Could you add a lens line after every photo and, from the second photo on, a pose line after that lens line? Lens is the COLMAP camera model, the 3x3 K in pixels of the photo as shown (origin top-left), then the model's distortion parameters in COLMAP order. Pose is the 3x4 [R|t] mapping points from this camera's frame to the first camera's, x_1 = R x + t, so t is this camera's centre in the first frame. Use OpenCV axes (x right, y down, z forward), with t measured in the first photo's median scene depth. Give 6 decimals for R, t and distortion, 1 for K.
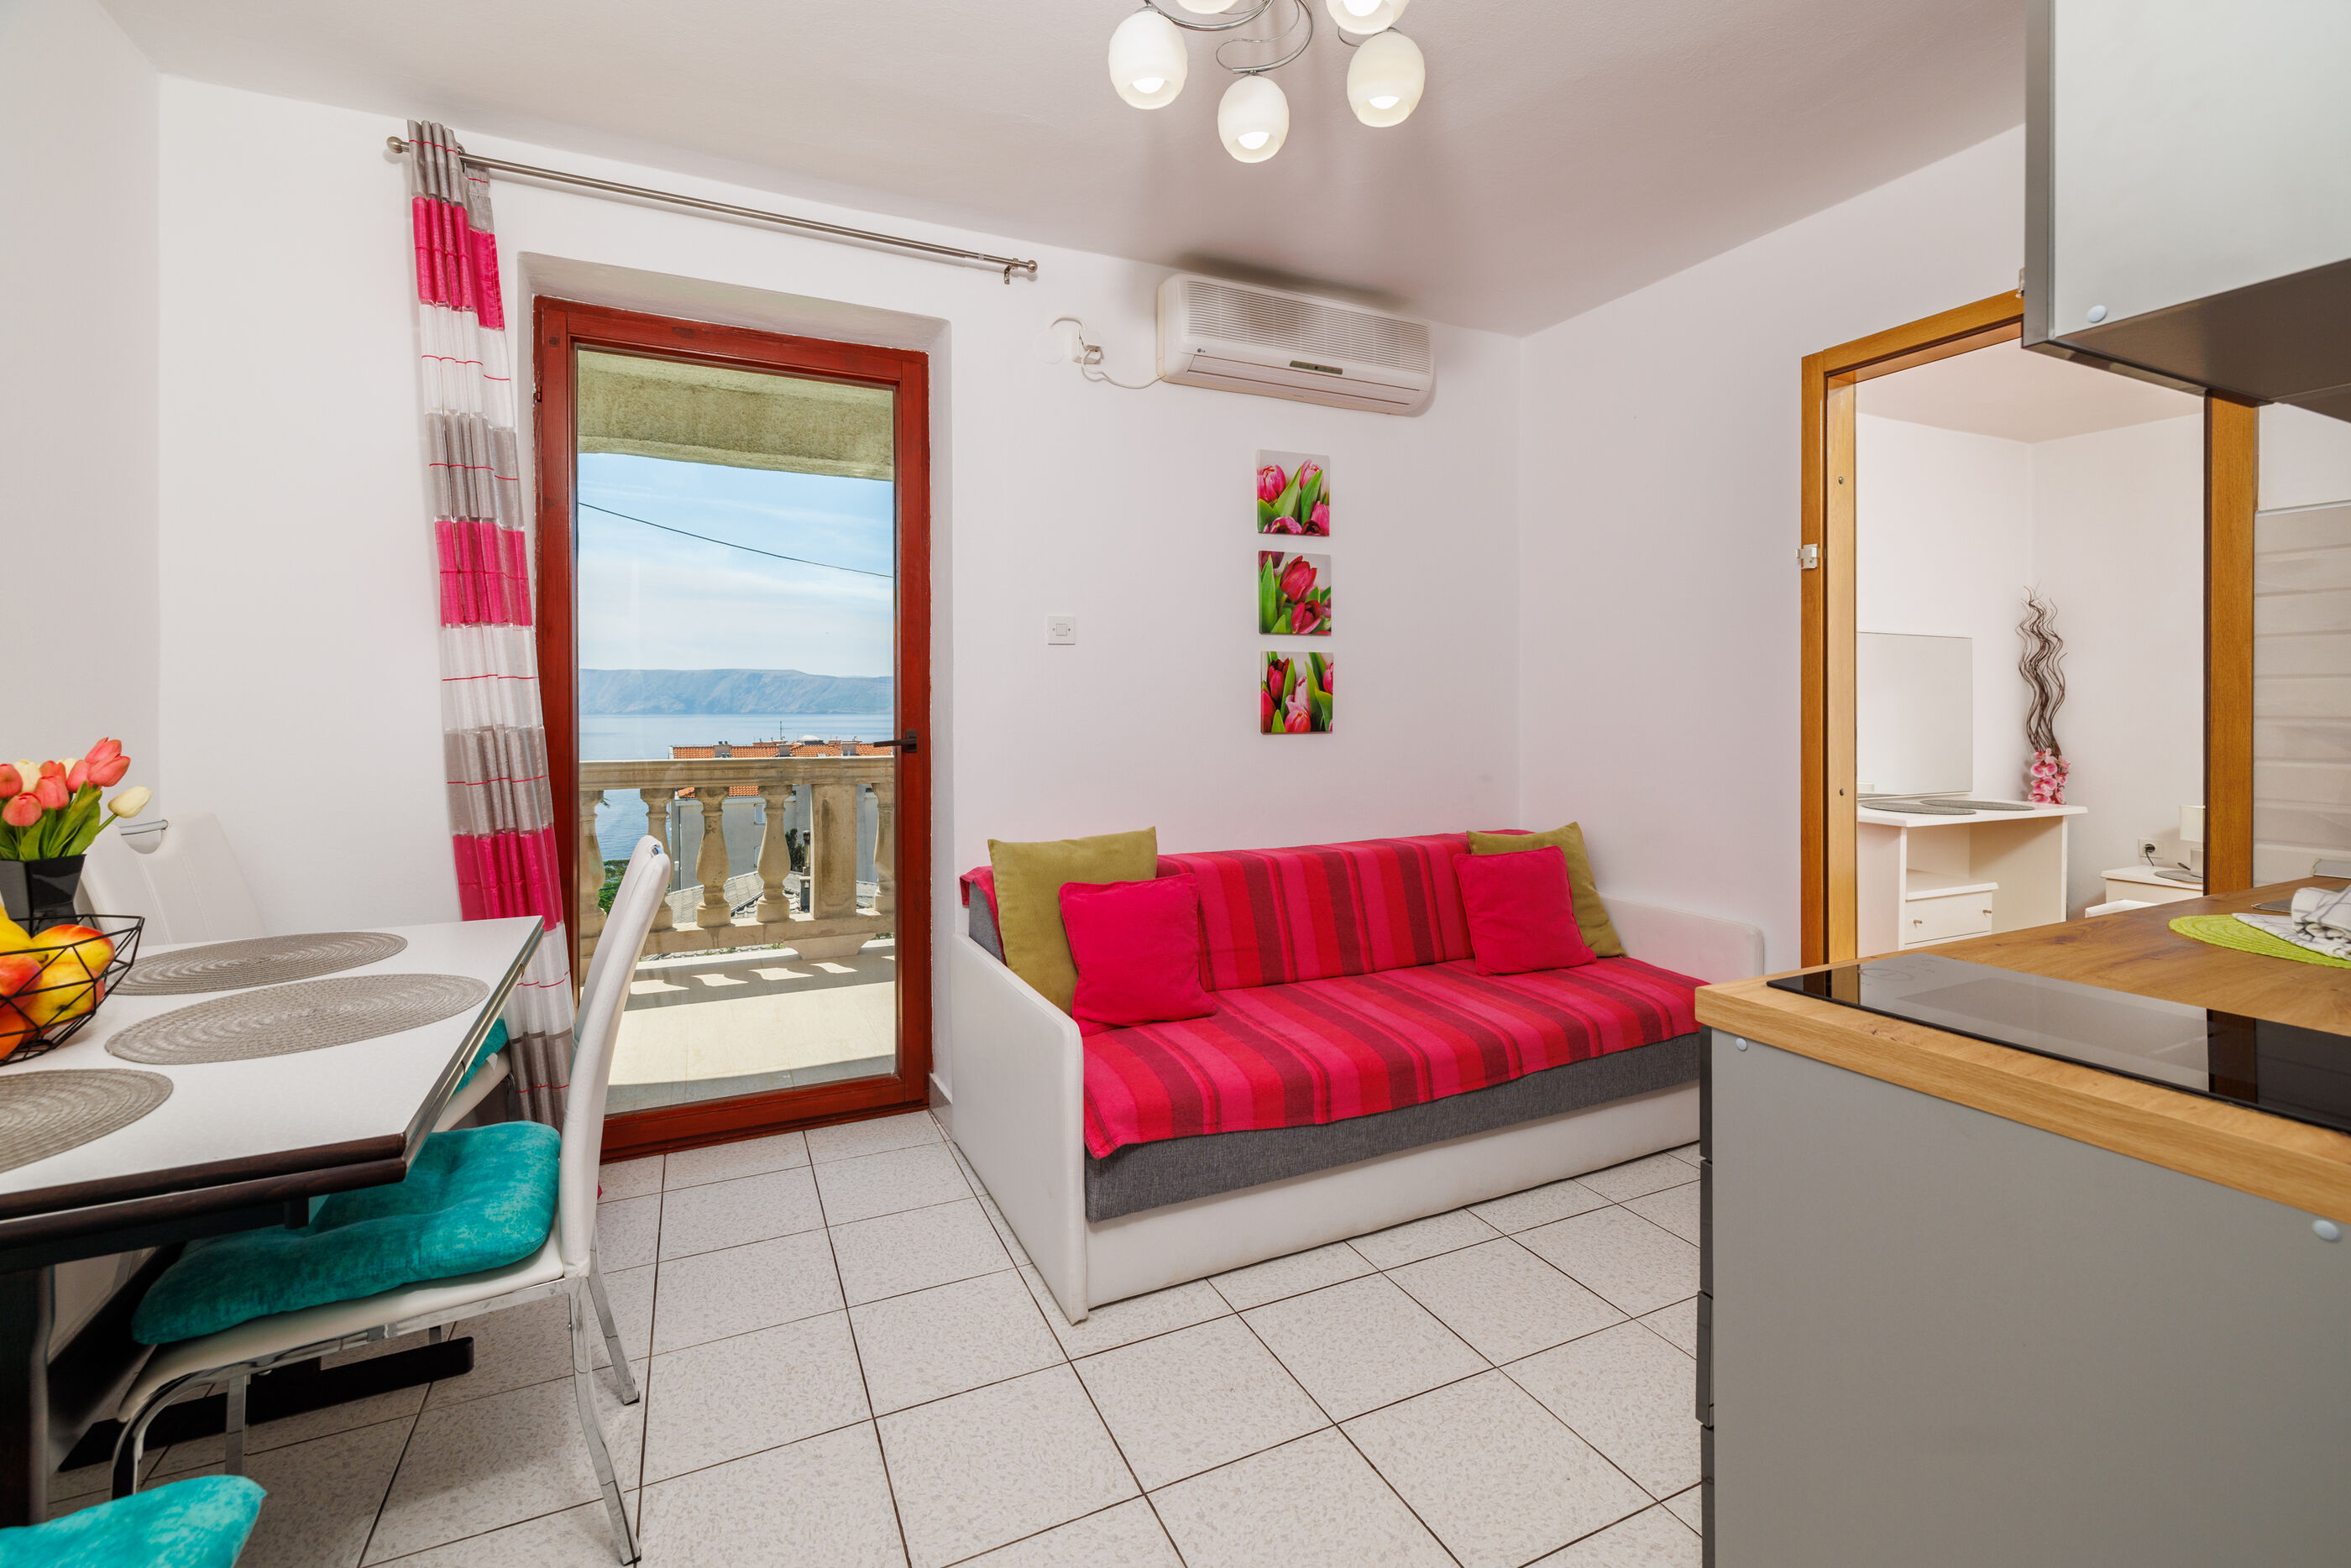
lens RADIAL K [[1017.5, 0, 1150.4], [0, 1017.5, 718.9], [0, 0, 1]] dist [0.000744, 0.000679]
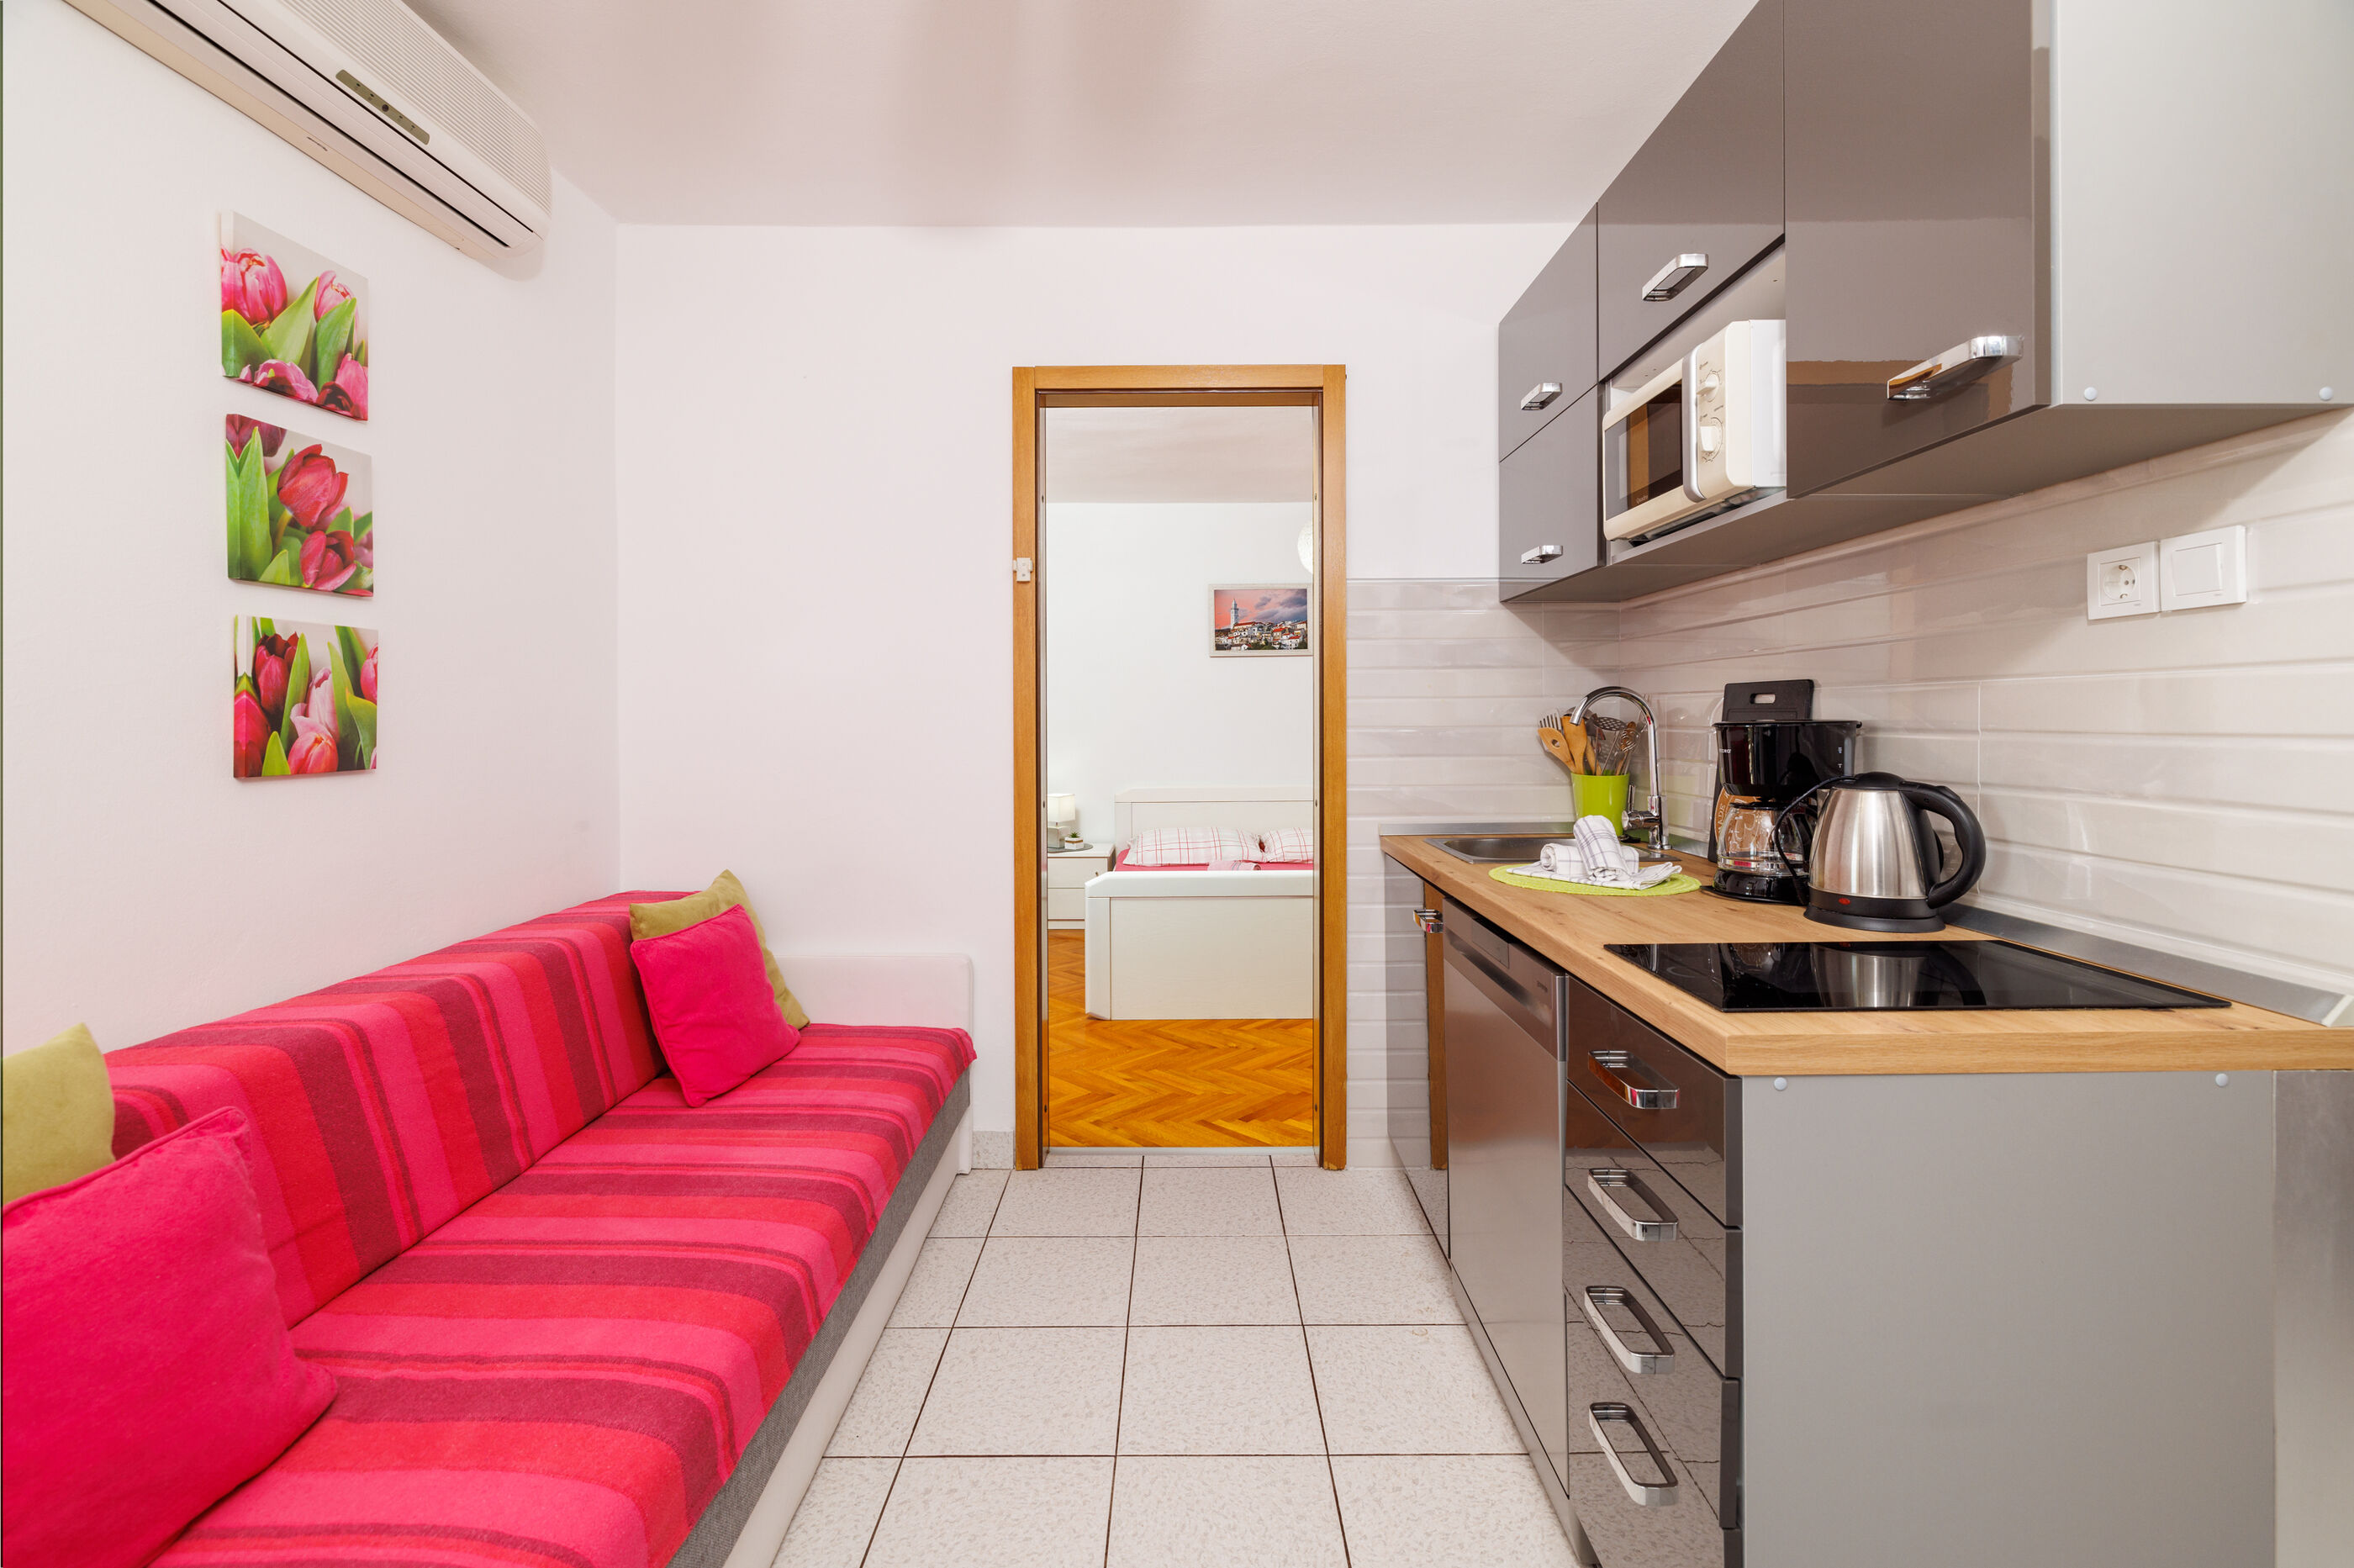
lens RADIAL K [[1019.0, 0, 1181.7], [0, 1019.0, 723.7], [0, 0, 1]] dist [0.000744, 0.000679]
pose [[0.405968, -0.007465, 0.913857, -0.161270], [0.016609, 0.999862, 0.000789, -0.005943], [-0.913737, 0.014858, 0.406035, 0.370016]]
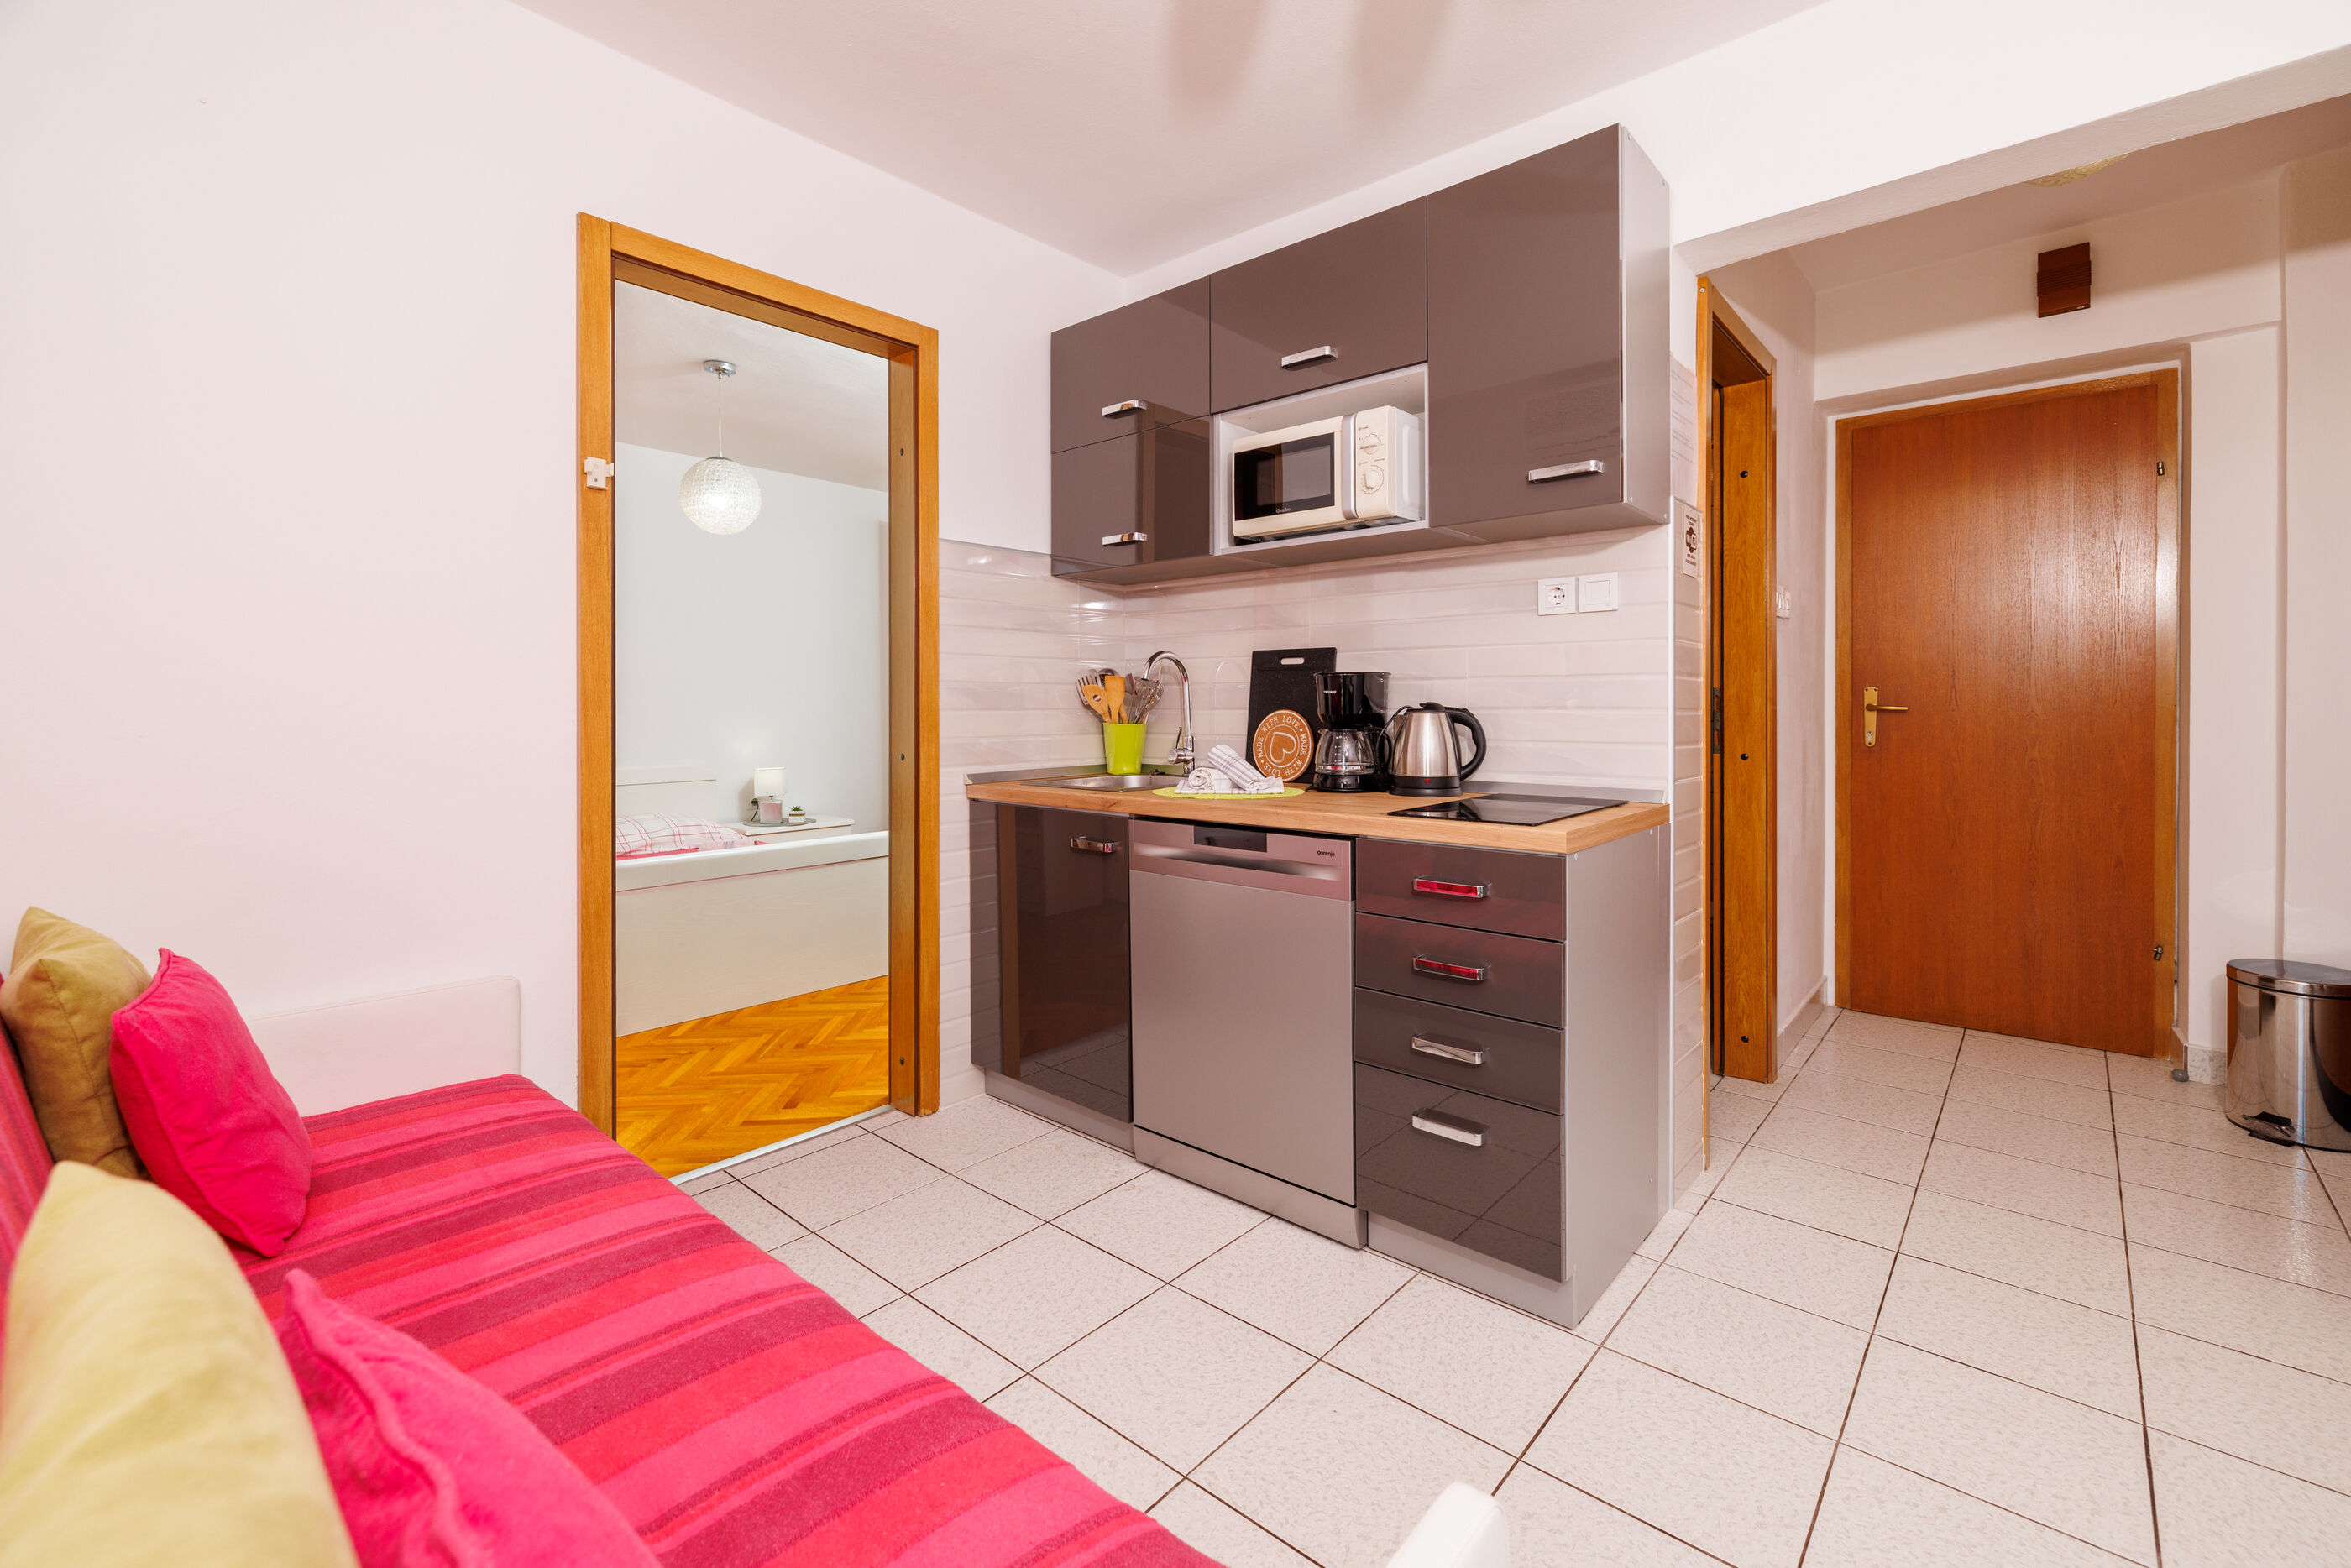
lens RADIAL K [[1017.5, 0, 1207.8], [0, 1017.5, 711.5], [0, 0, 1]] dist [0.000744, 0.000679]
pose [[-0.436510, -0.003818, 0.899691, -0.215463], [0.014382, 0.999834, 0.011221, 0.018095], [-0.899584, 0.017838, -0.436382, 0.743740]]
